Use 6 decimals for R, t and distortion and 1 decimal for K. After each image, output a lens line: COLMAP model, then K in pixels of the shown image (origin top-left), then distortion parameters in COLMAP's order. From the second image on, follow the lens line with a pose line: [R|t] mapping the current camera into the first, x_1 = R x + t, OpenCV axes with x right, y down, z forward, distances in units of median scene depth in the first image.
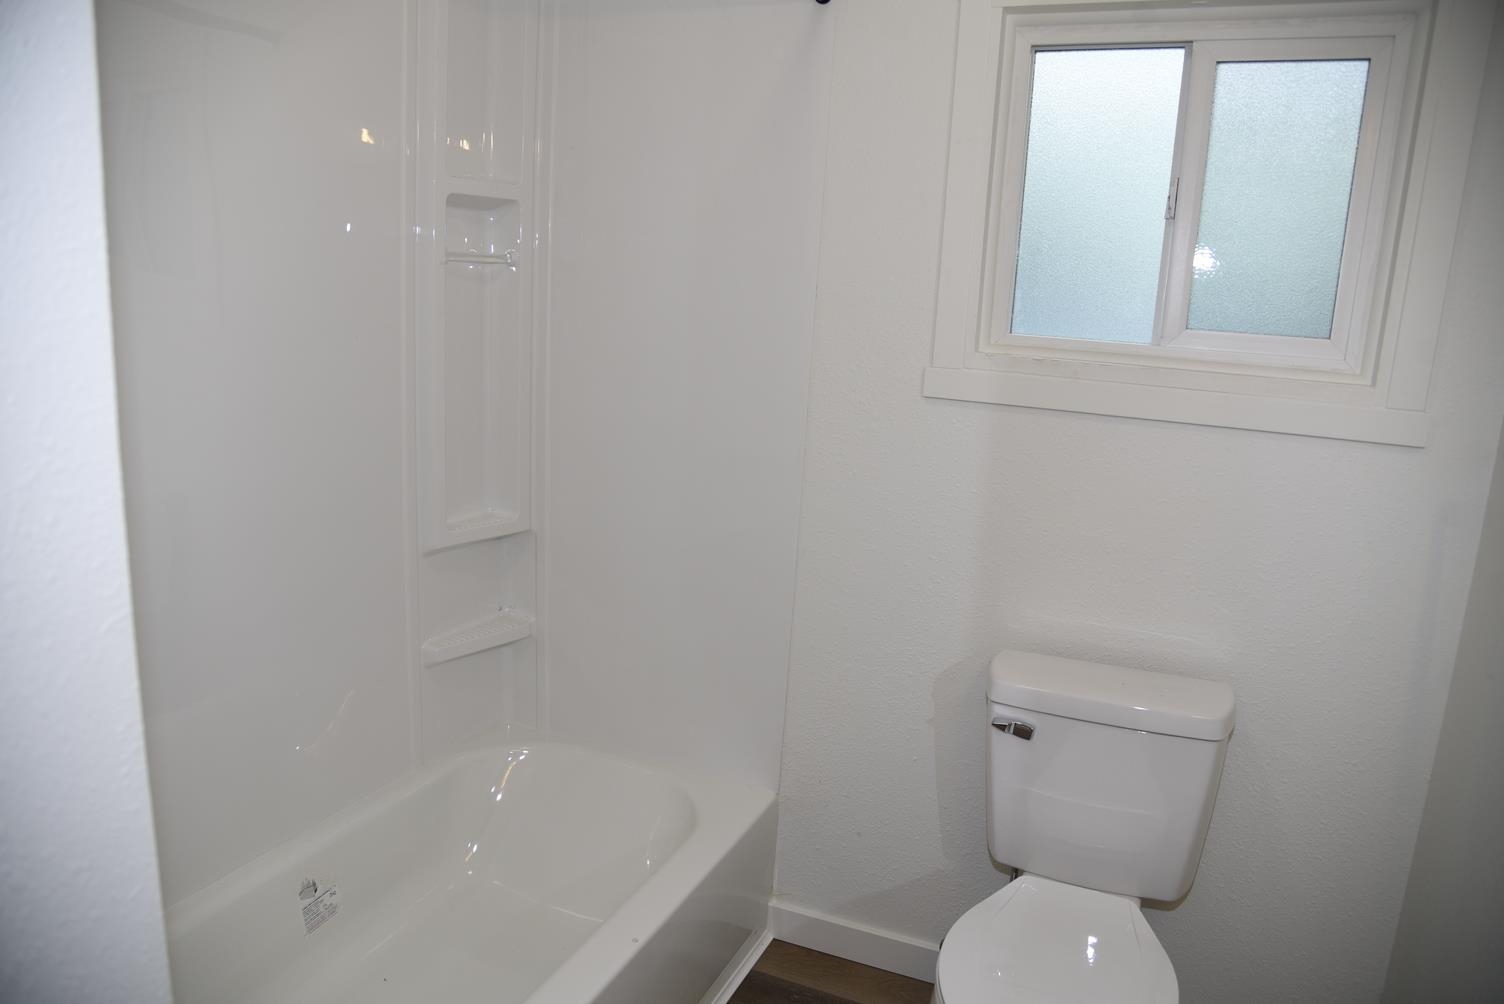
lens RADIAL K [[1022.7, 0, 750.8], [0, 1022.7, 509.4], [0, 0, 1]] dist [-0.117550, 0.063918]
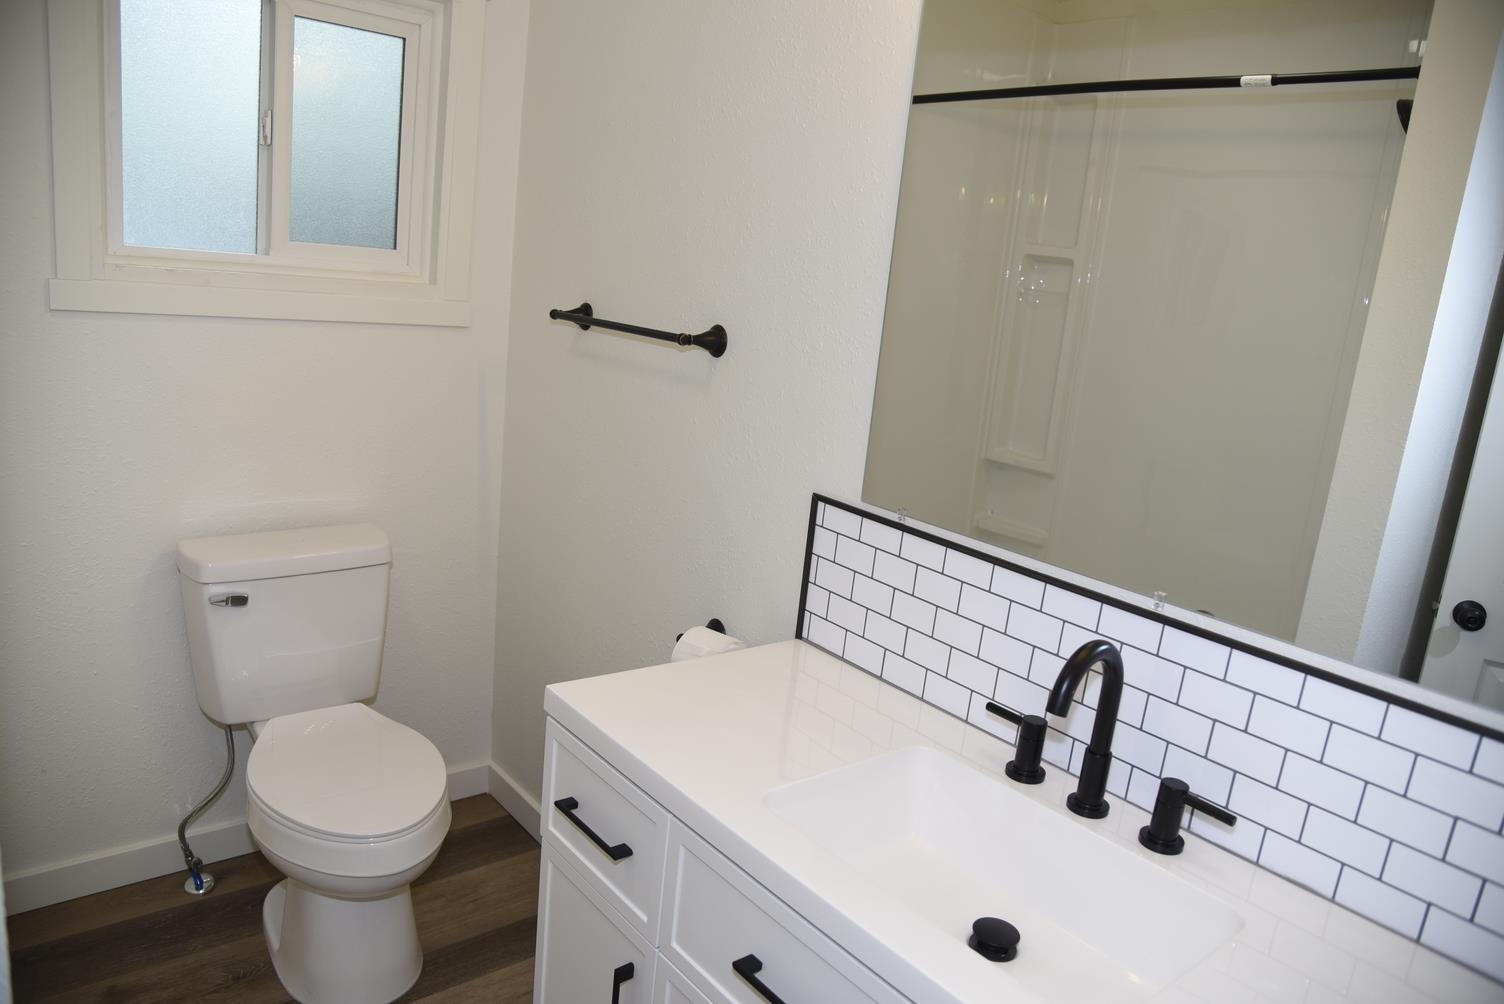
lens RADIAL K [[1022.7, 0, 750.8], [0, 1022.7, 509.4], [0, 0, 1]] dist [-0.117550, 0.063918]
pose [[0.465553, -0.206025, 0.860705, -0.405155], [0.104505, 0.978520, 0.177700, -0.020516], [-0.878828, 0.007220, 0.477084, -0.048314]]
